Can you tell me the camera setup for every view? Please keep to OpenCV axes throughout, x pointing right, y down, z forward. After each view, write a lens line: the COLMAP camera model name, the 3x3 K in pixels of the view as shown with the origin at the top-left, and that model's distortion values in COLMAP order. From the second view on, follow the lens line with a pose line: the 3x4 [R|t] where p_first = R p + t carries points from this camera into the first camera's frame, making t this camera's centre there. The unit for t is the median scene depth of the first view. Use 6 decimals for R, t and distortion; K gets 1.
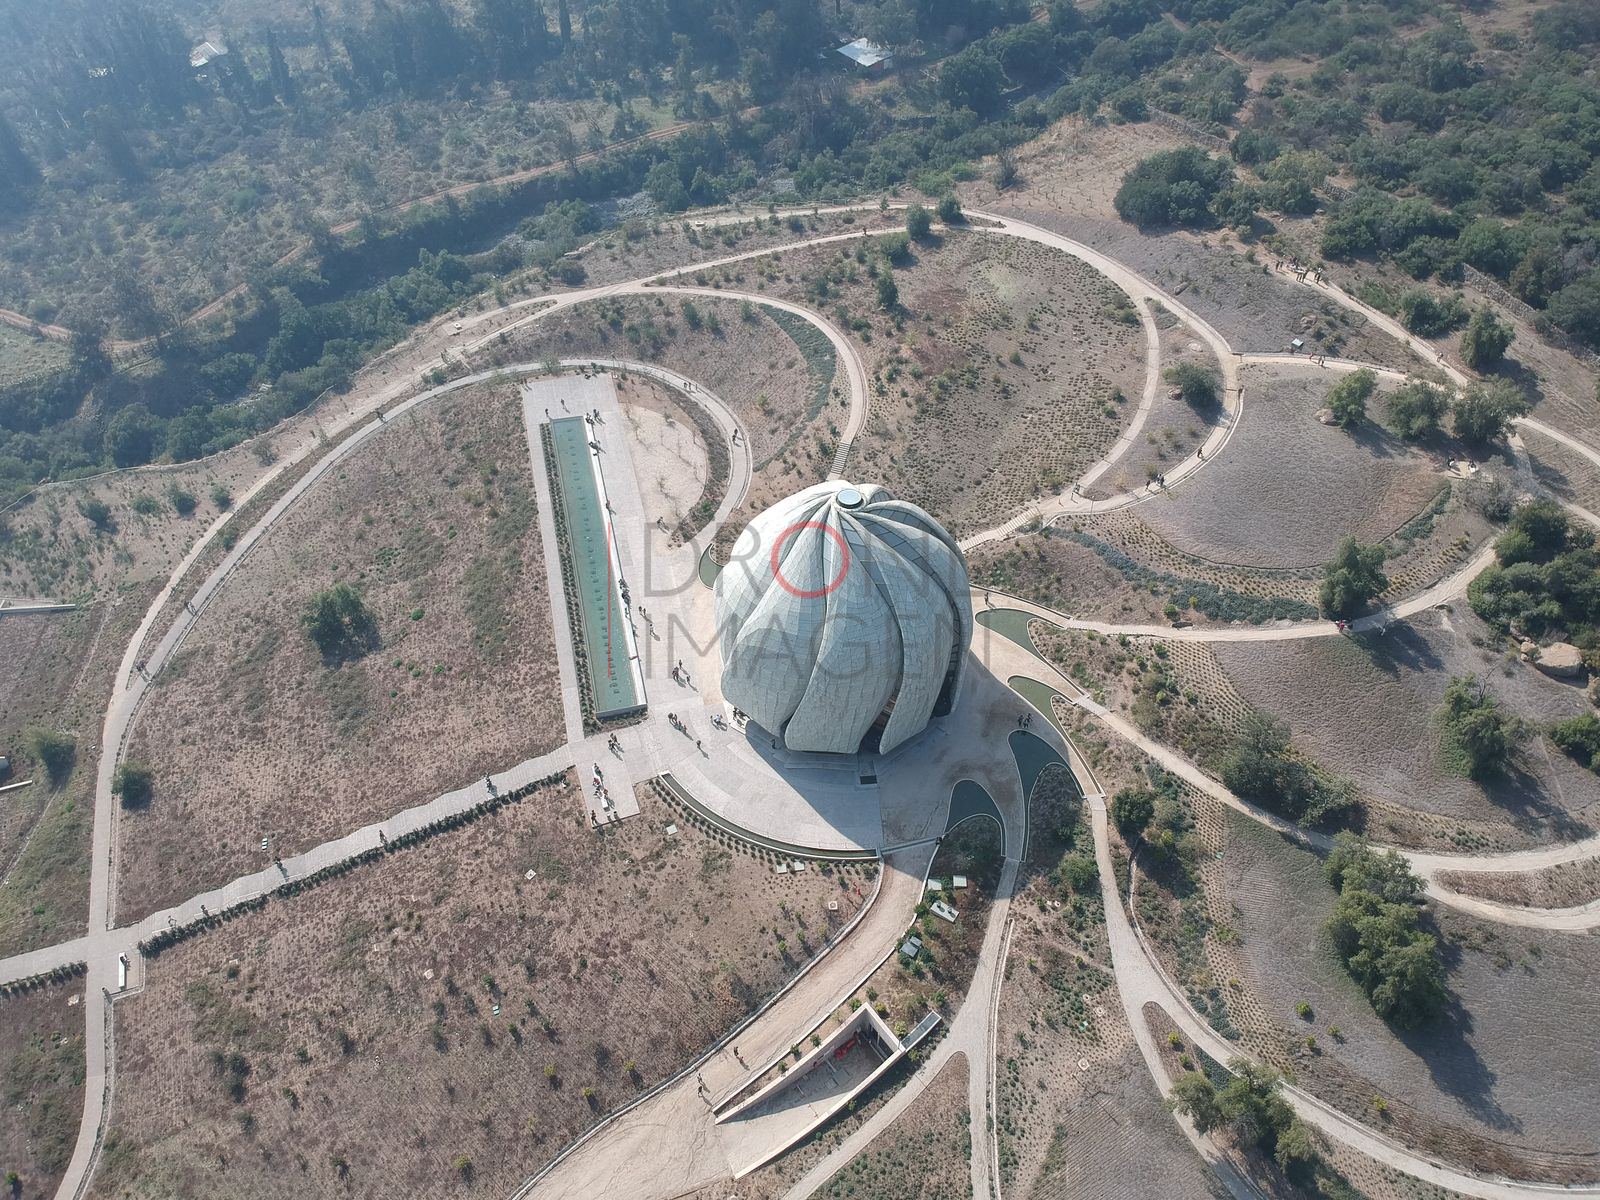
lens RADIAL K [[1171.8, 0, 797.9], [0, 1171.8, 592.3], [0, 0, 1]] dist [0.091152, -0.165500]
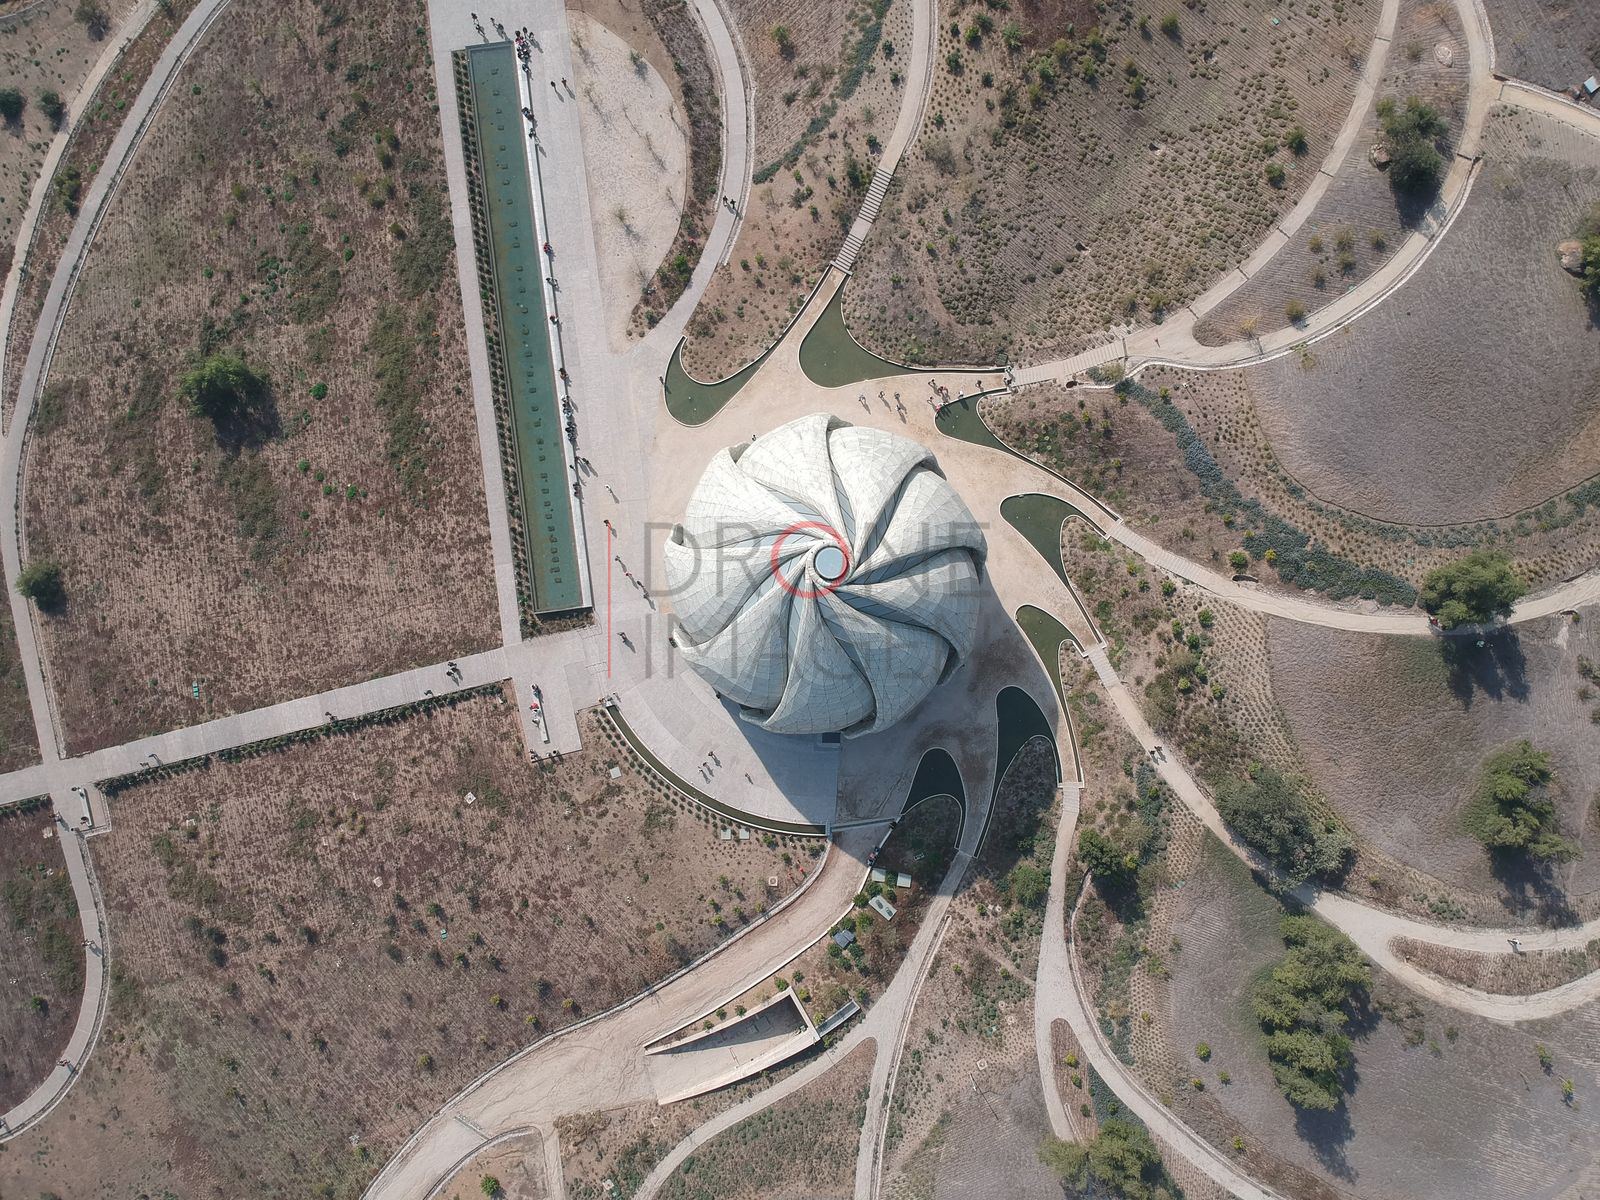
lens RADIAL K [[1178.9, 0, 798.4], [0, 1178.9, 585.5], [0, 0, 1]] dist [0.078200, -0.144373]
pose [[0.993843, 0.110443, -0.008875, 0.030325], [-0.075507, 0.733727, 0.675236, -0.553907], [0.081087, -0.670408, 0.737548, 0.410208]]
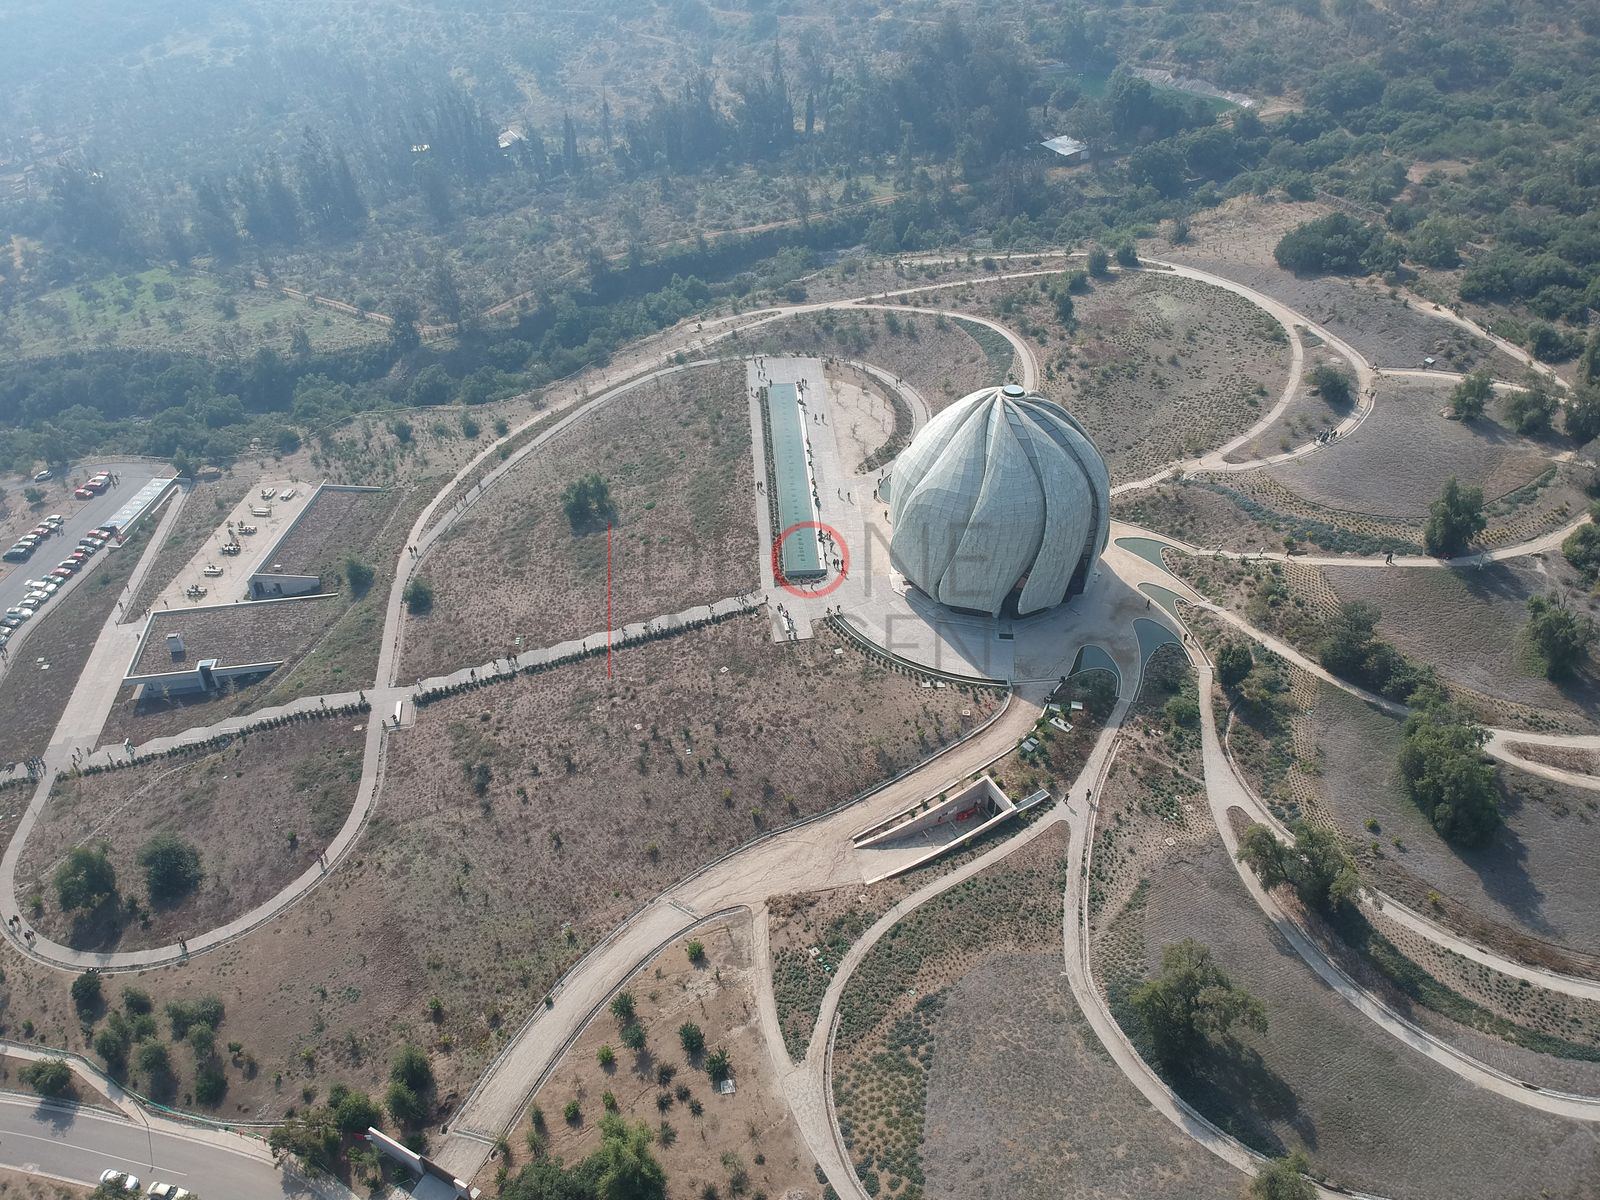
lens RADIAL K [[1200.9, 0, 792.2], [0, 1200.9, 557.4], [0, 0, 1]] dist [0.096559, -0.183992]
pose [[0.984054, 0.095054, -0.150339, 0.022319], [-0.118748, 0.980365, -0.157426, 0.305815], [0.132424, 0.172768, 0.976020, -0.236374]]
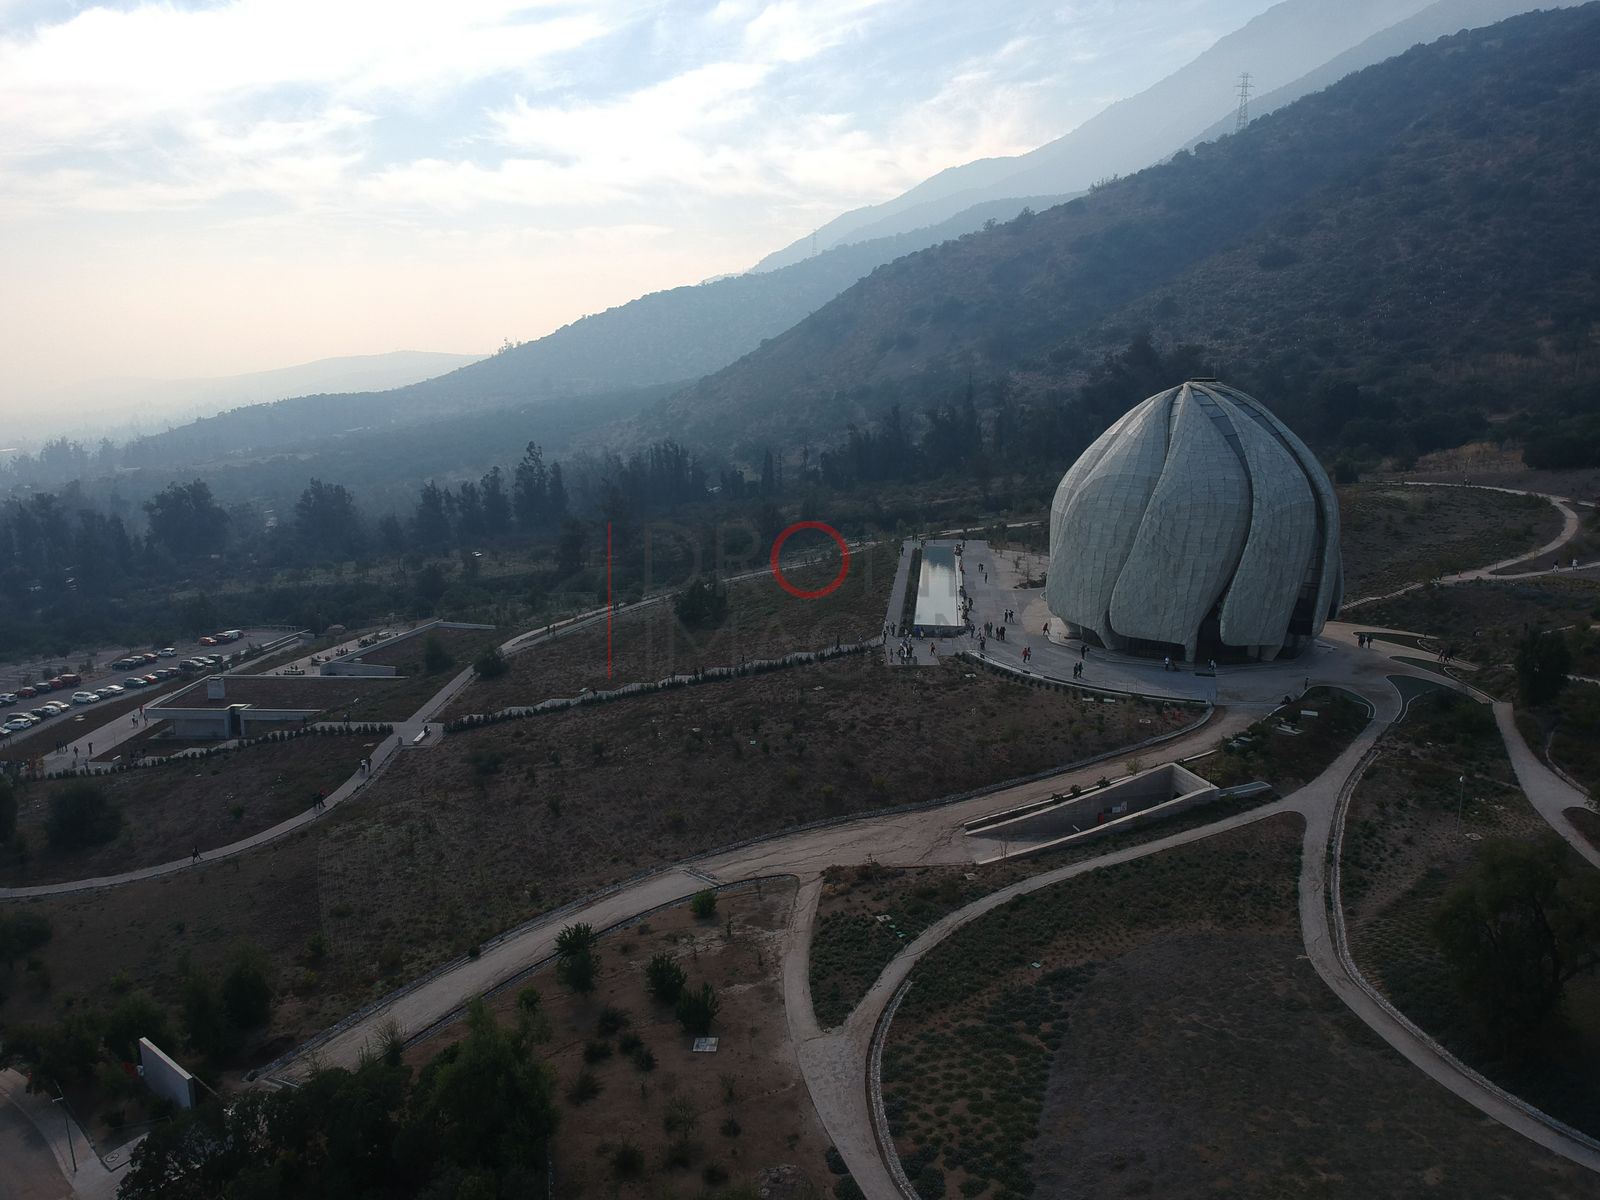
lens RADIAL K [[1175.4, 0, 798.1], [0, 1175.4, 589.6], [0, 0, 1]] dist [0.084099, -0.153873]
pose [[0.935354, 0.067335, -0.347246, 0.081246], [-0.247807, 0.825265, -0.507474, 0.643817], [0.252399, 0.560718, 0.788600, 0.195822]]
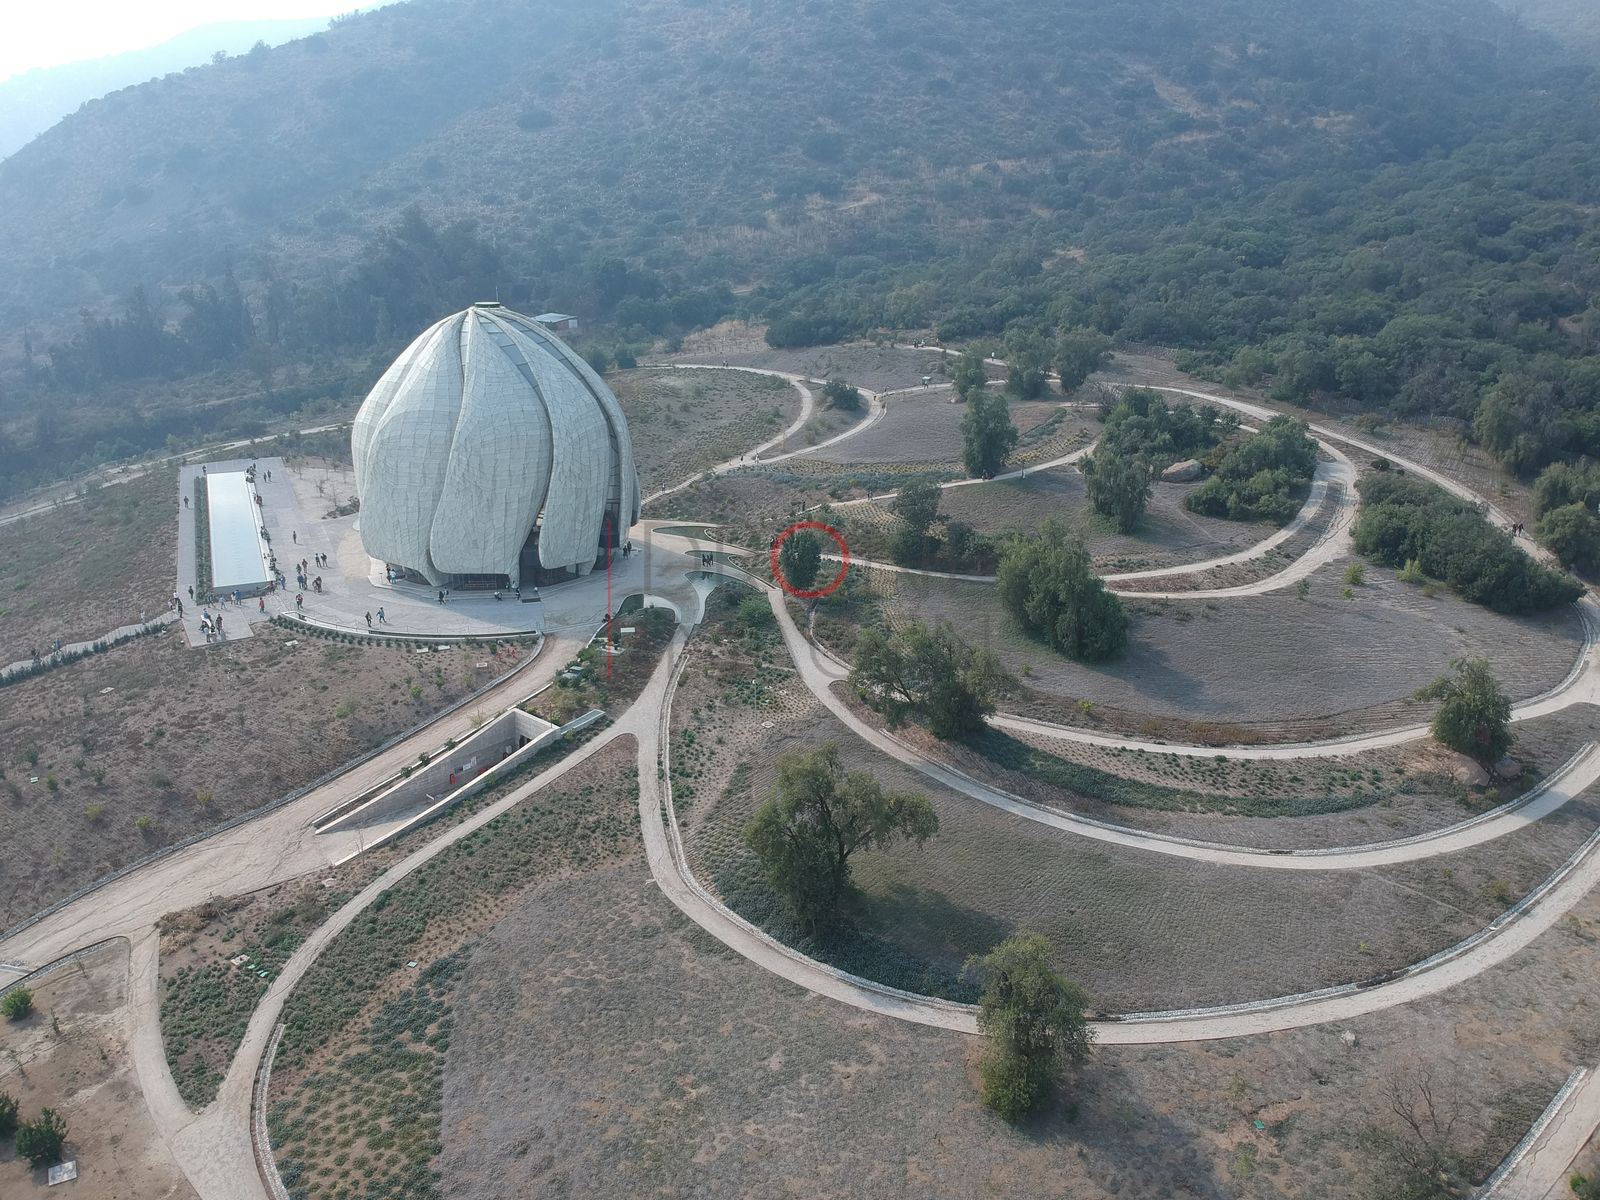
lens RADIAL K [[1171.8, 0, 797.9], [0, 1171.8, 592.3], [0, 0, 1]] dist [0.091152, -0.165500]
pose [[0.977003, -0.062978, 0.203711, 0.079233], [0.146478, 0.892502, -0.426597, 0.587848], [-0.154946, 0.446626, 0.881202, 0.160987]]
